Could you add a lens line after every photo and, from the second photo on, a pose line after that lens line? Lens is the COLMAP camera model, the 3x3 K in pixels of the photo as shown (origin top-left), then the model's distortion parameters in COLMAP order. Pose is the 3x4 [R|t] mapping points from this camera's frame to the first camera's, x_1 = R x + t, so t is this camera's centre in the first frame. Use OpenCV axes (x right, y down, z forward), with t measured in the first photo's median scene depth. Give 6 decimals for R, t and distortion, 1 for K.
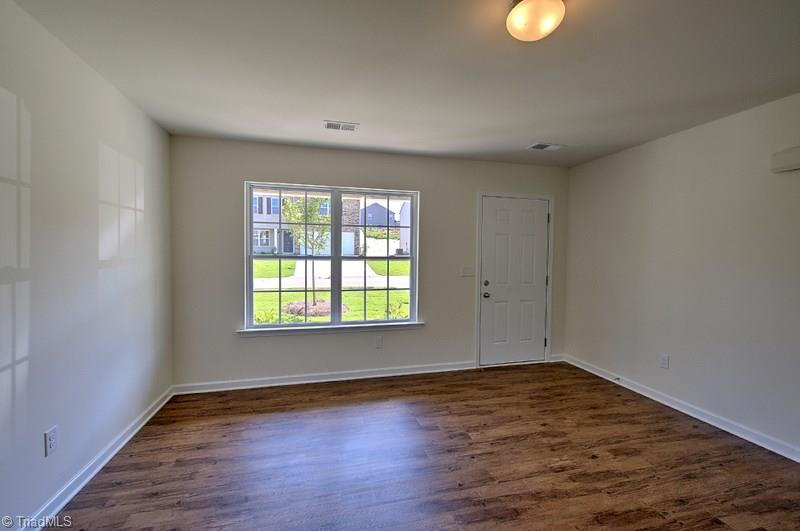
lens RADIAL K [[314.0, 0, 400.3], [0, 314.0, 259.4], [0, 0, 1]] dist [0.028119, 0.000093]
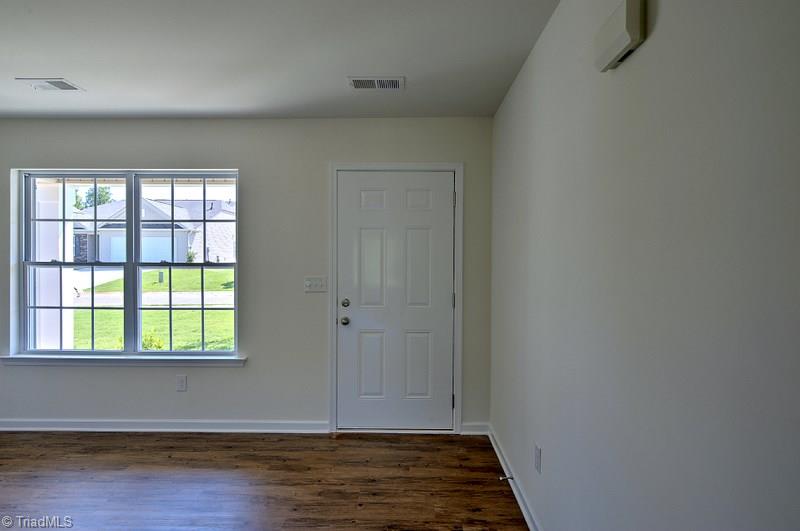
lens RADIAL K [[401.5, 0, 400.0], [0, 401.5, 265.5], [0, 0, 1]] dist [0.021789, -0.000010]
pose [[0.963408, -0.001735, -0.268034, 0.662116], [-0.000867, 0.999954, -0.009589, 0.005456], [0.268038, 0.009470, 0.963362, 0.247190]]
